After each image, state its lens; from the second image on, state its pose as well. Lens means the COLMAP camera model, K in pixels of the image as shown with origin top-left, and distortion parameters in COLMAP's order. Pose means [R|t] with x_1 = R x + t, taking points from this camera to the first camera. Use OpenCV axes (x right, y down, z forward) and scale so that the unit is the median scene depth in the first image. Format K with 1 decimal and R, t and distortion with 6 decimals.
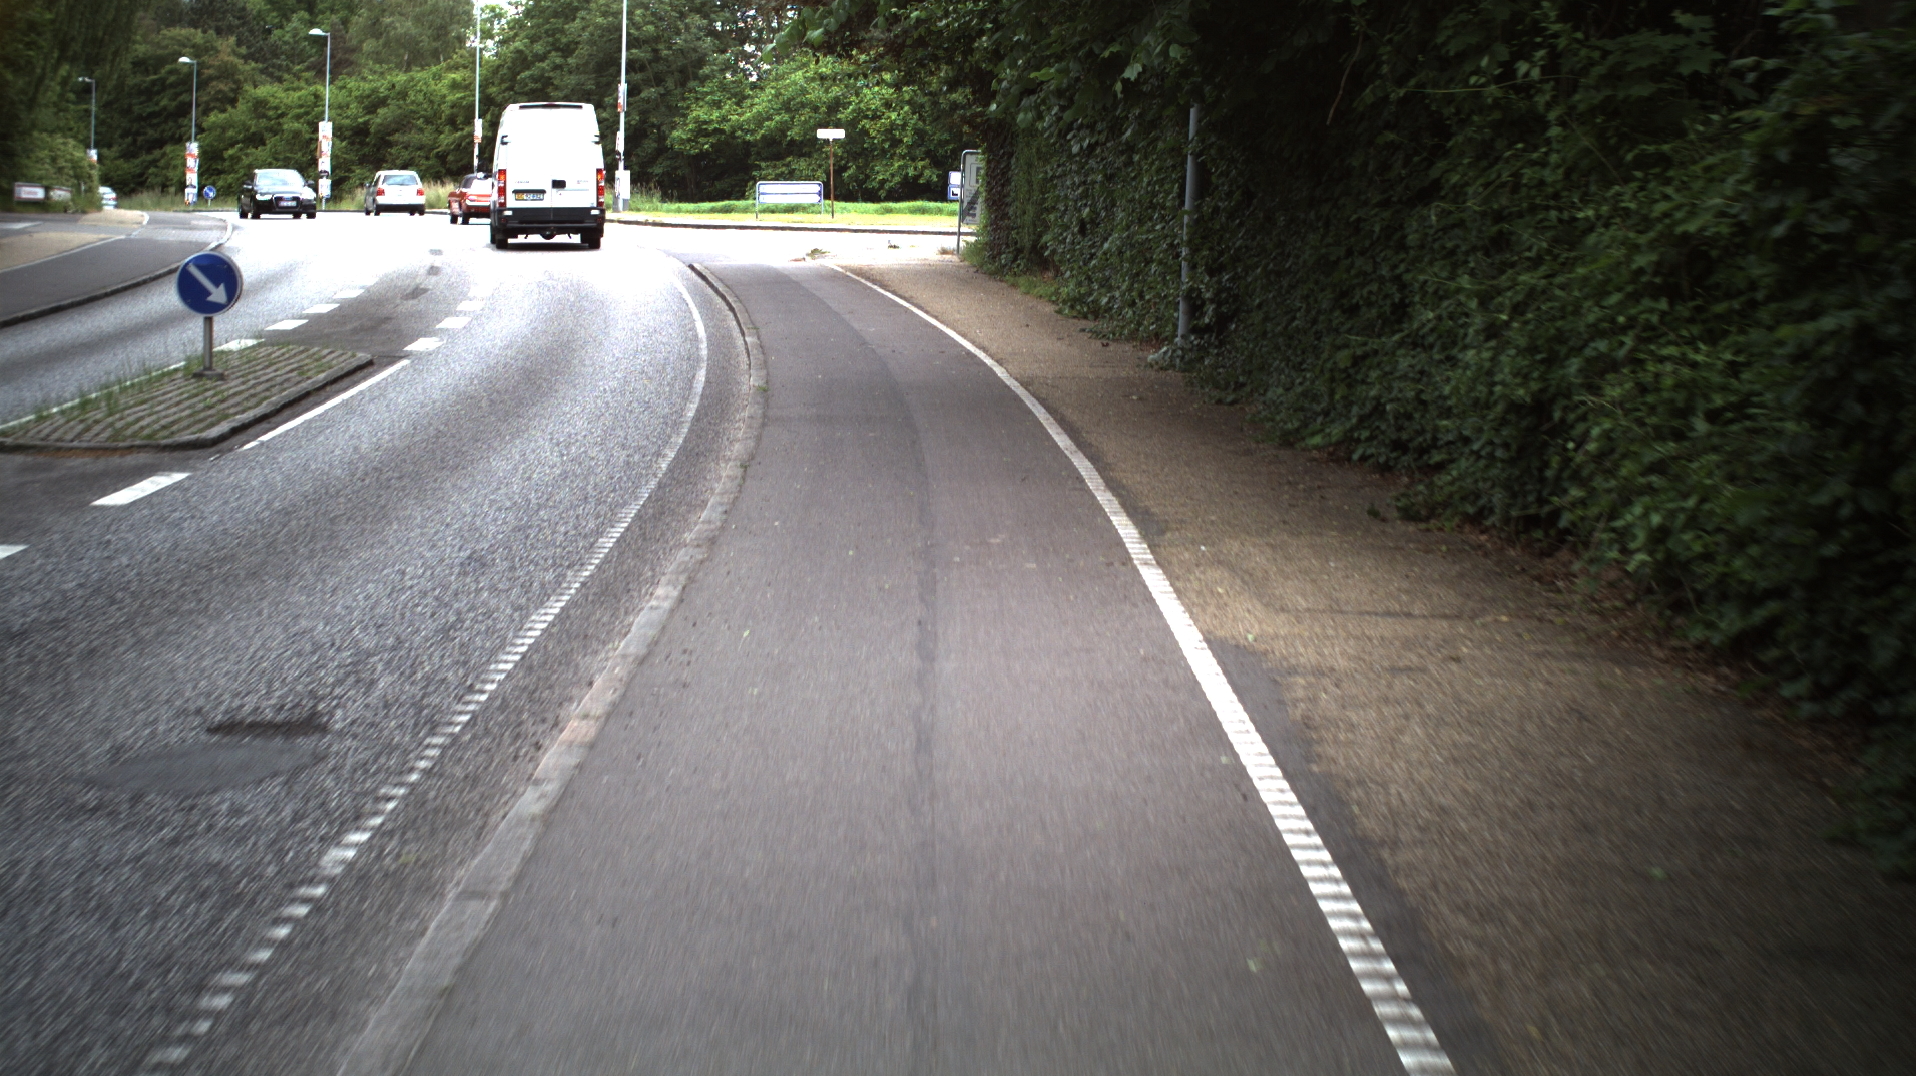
lens RADIAL K [[3147.3, 0, 958.0], [0, 3147.3, 538.0], [0, 0, 1]] dist [-0.337914, 0.387831]
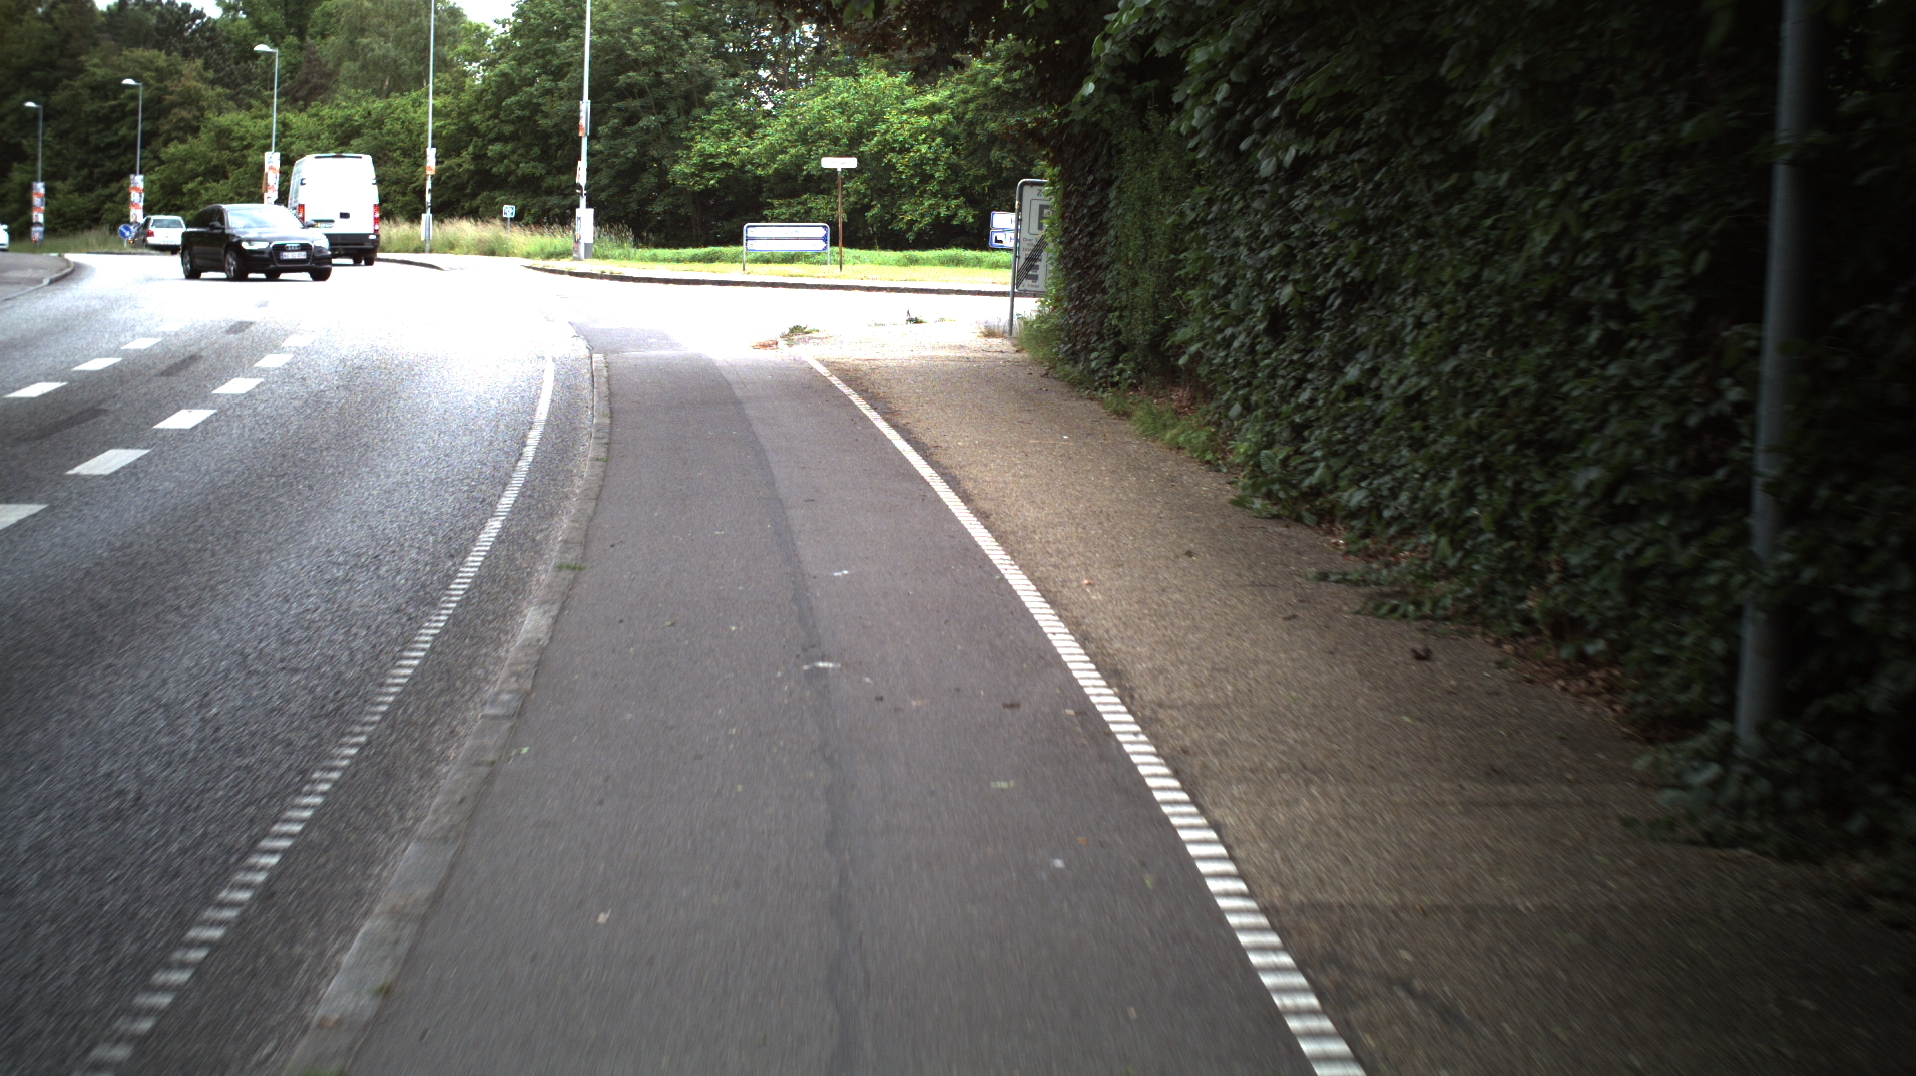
lens RADIAL K [[3147.3, 0, 958.0], [0, 3147.3, 538.0], [0, 0, 1]] dist [-0.337914, 0.387831]
pose [[0.999935, 0.005467, -0.010055, -0.002343], [-0.005595, 0.999903, -0.012746, -0.022088], [0.009984, 0.012802, 0.999868, 0.189357]]
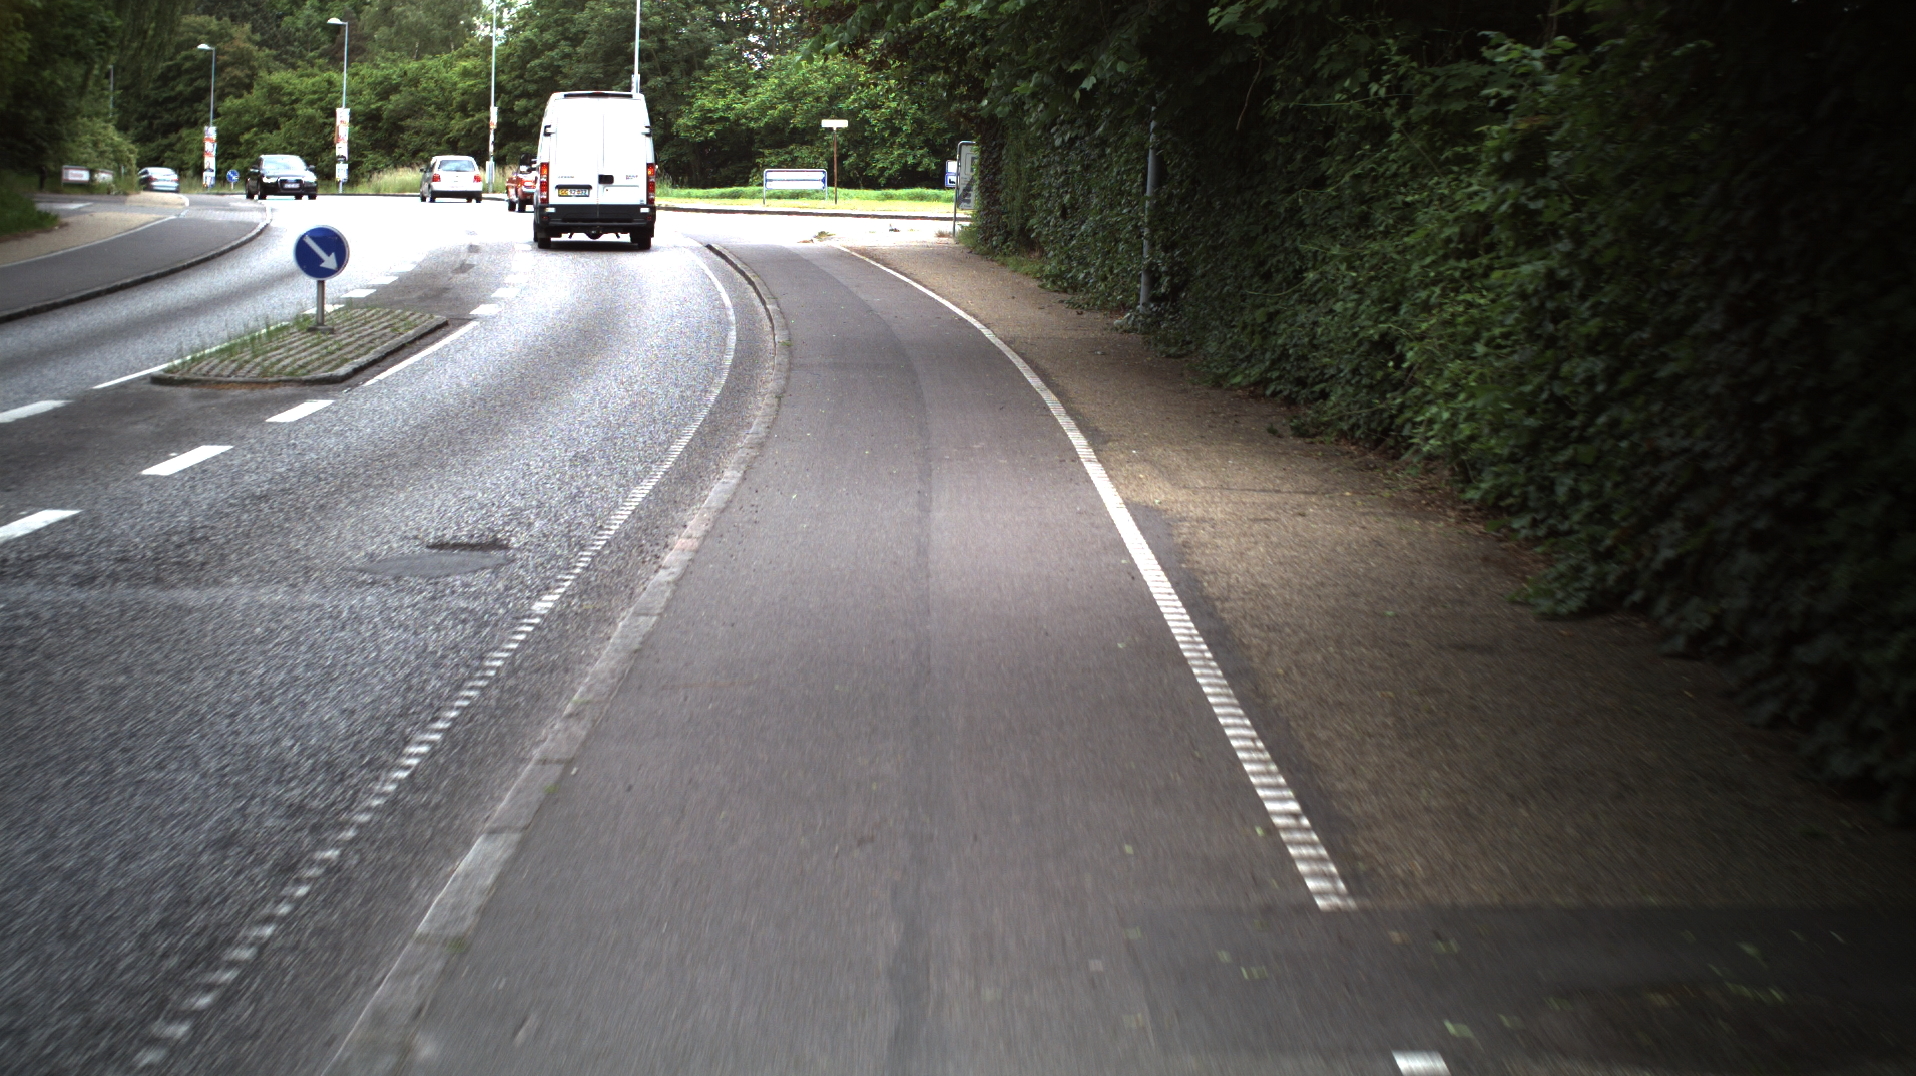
lens RADIAL K [[3147.3, 0, 958.0], [0, 3147.3, 538.0], [0, 0, 1]] dist [-0.337914, 0.387831]
pose [[0.999980, 0.006136, 0.001251, 0.000406], [-0.006141, 0.999974, 0.003814, 0.005261], [-0.001227, -0.003822, 0.999992, -0.047418]]
